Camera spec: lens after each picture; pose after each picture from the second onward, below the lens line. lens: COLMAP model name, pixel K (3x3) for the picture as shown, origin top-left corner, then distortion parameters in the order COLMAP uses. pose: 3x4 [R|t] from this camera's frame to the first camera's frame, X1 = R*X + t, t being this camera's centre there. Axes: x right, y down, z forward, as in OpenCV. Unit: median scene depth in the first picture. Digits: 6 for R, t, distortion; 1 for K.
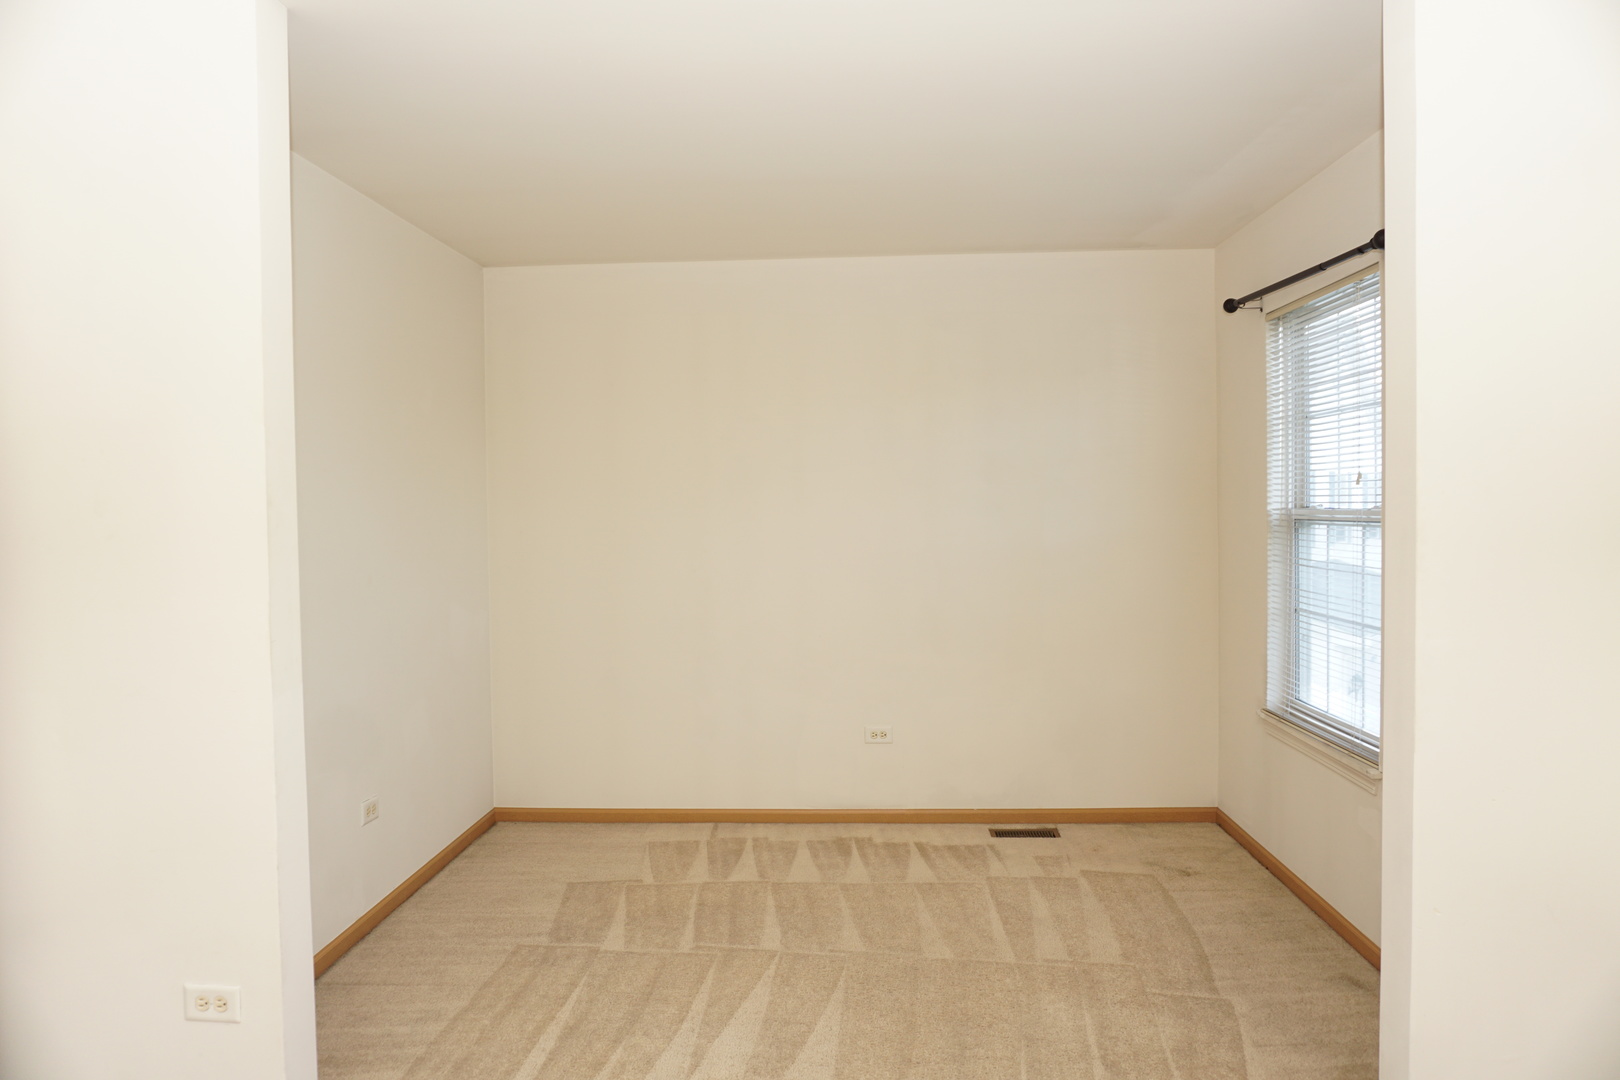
lens RADIAL K [[1082.9, 0, 814.7], [0, 1082.9, 541.9], [0, 0, 1]] dist [-0.051235, 0.028963]
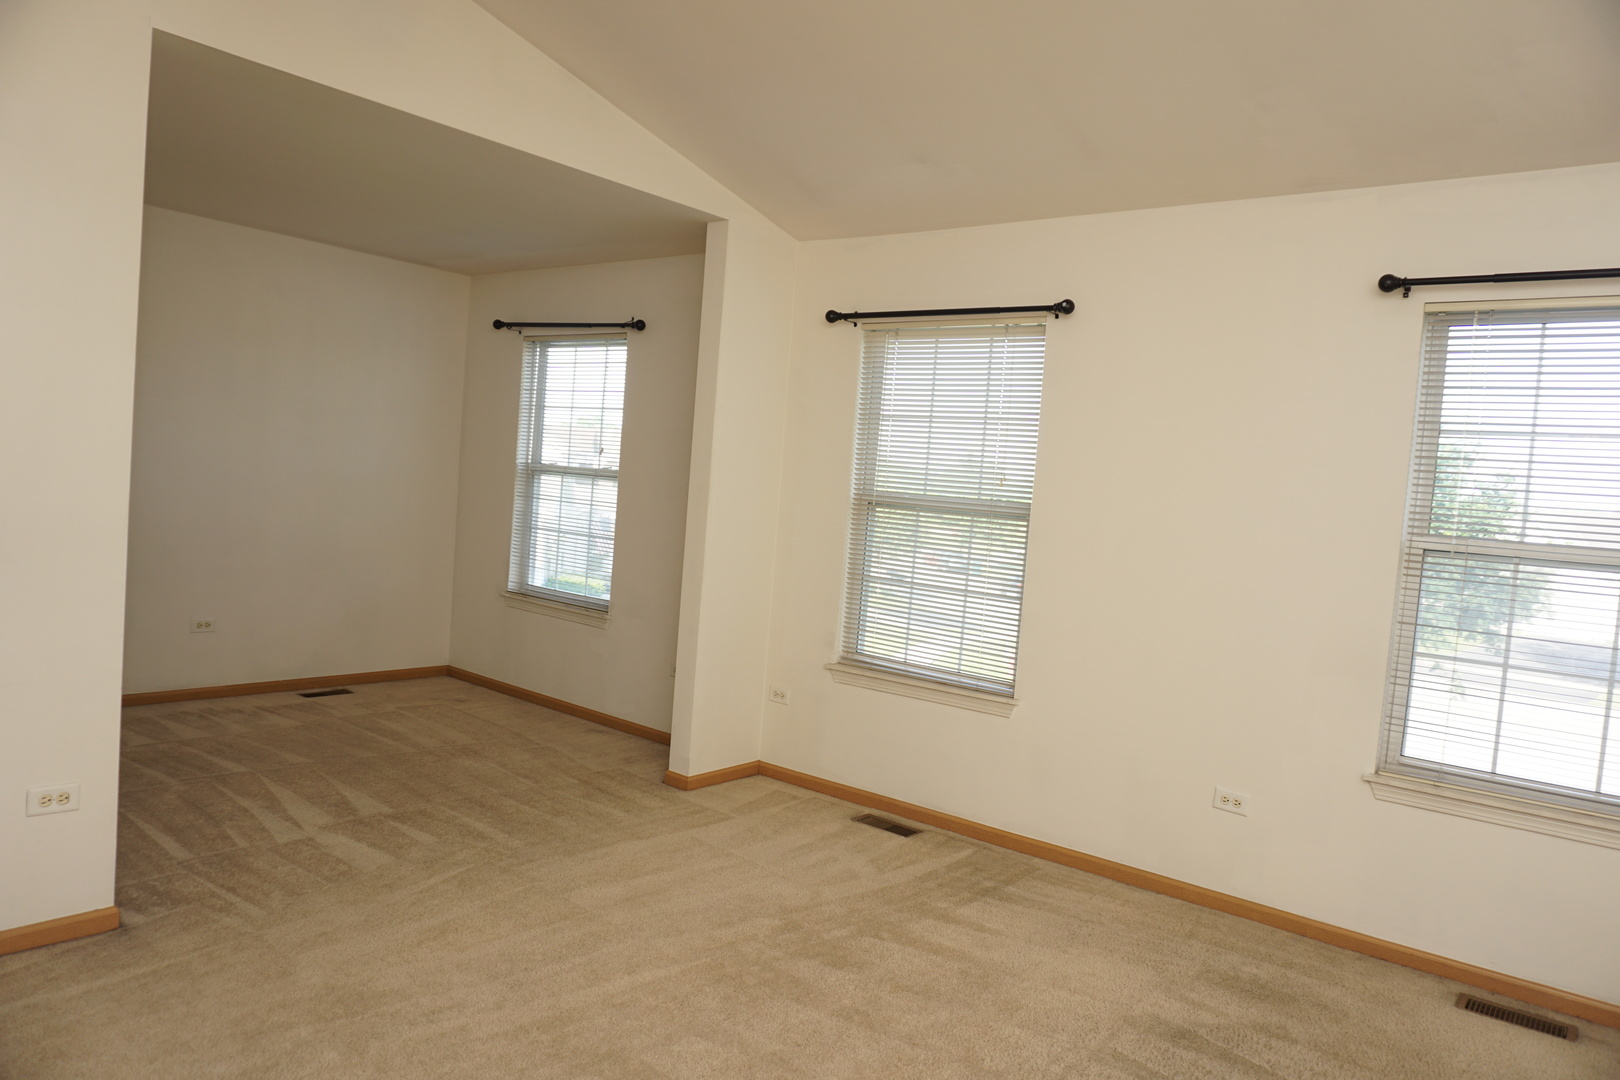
lens RADIAL K [[1082.9, 0, 814.7], [0, 1082.9, 541.9], [0, 0, 1]] dist [-0.051235, 0.028963]
pose [[0.582783, 0.013407, 0.812517, -0.591310], [-0.060786, 0.997782, 0.027135, 0.016345], [-0.810351, -0.065203, 0.582305, -0.263393]]
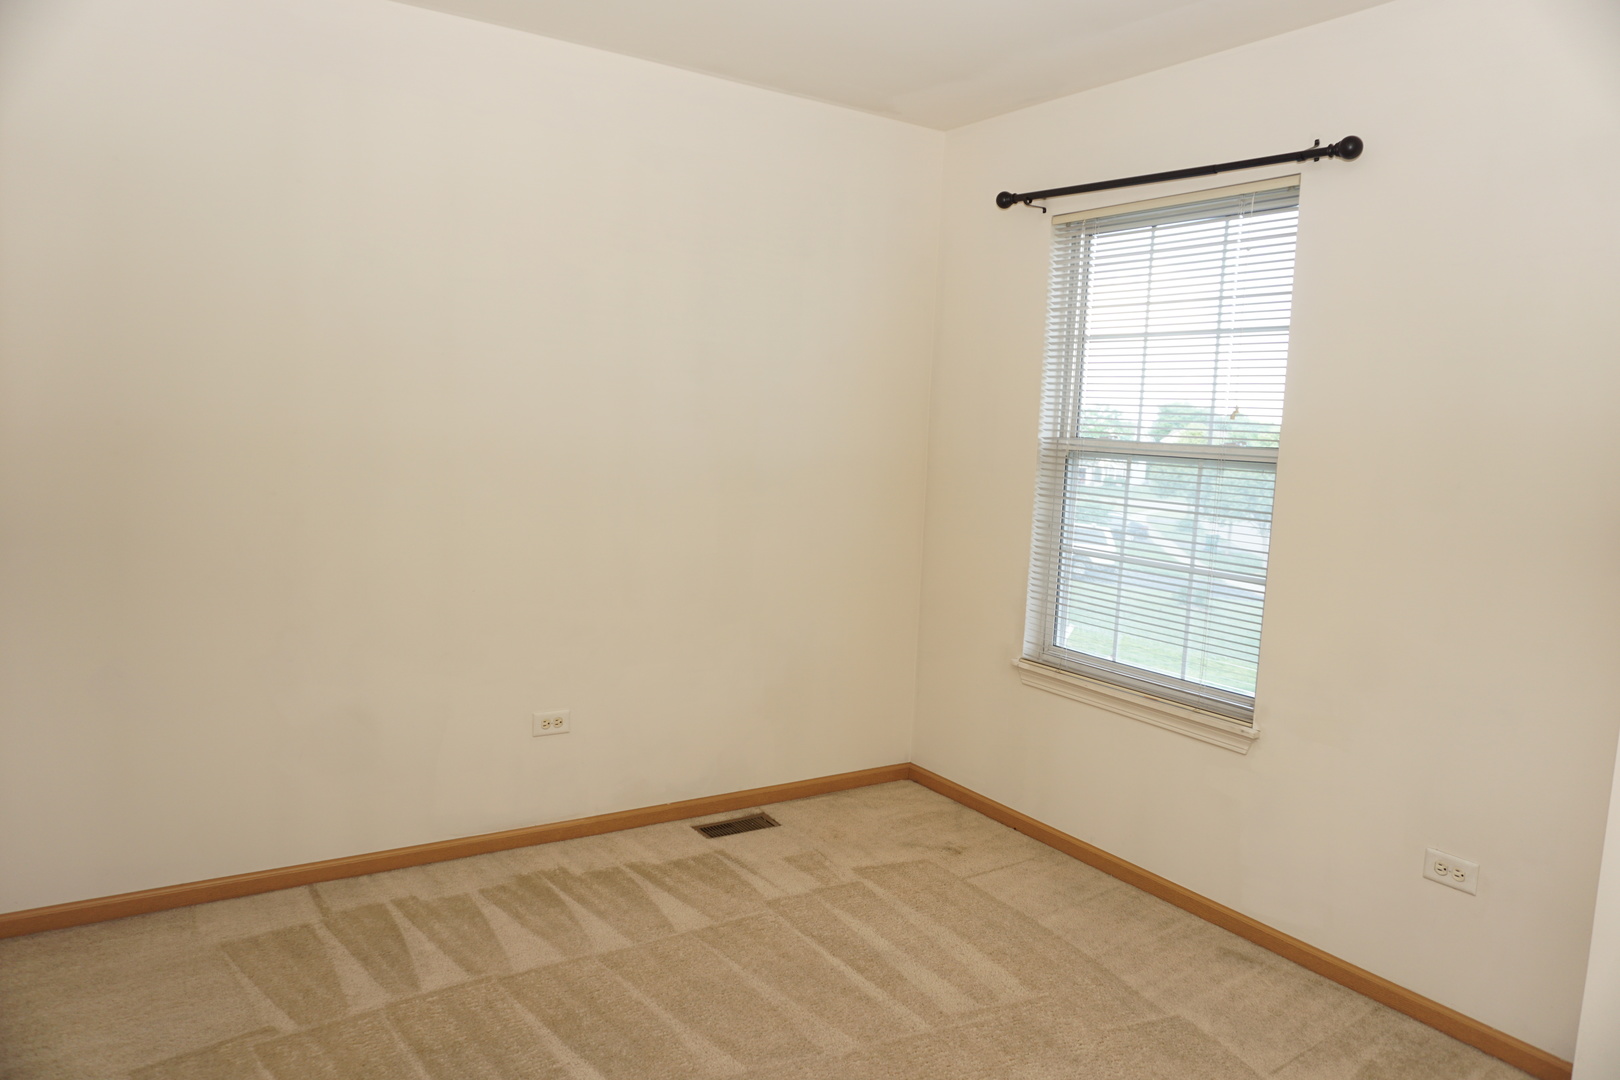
lens RADIAL K [[1076.7, 0, 808.5], [0, 1076.7, 538.6], [0, 0, 1]] dist [-0.045360, 0.028394]
pose [[0.805355, -0.010998, 0.592691, -0.265059], [-0.038540, 0.996741, 0.070864, -0.002320], [-0.591538, -0.079913, 0.802307, 0.388395]]
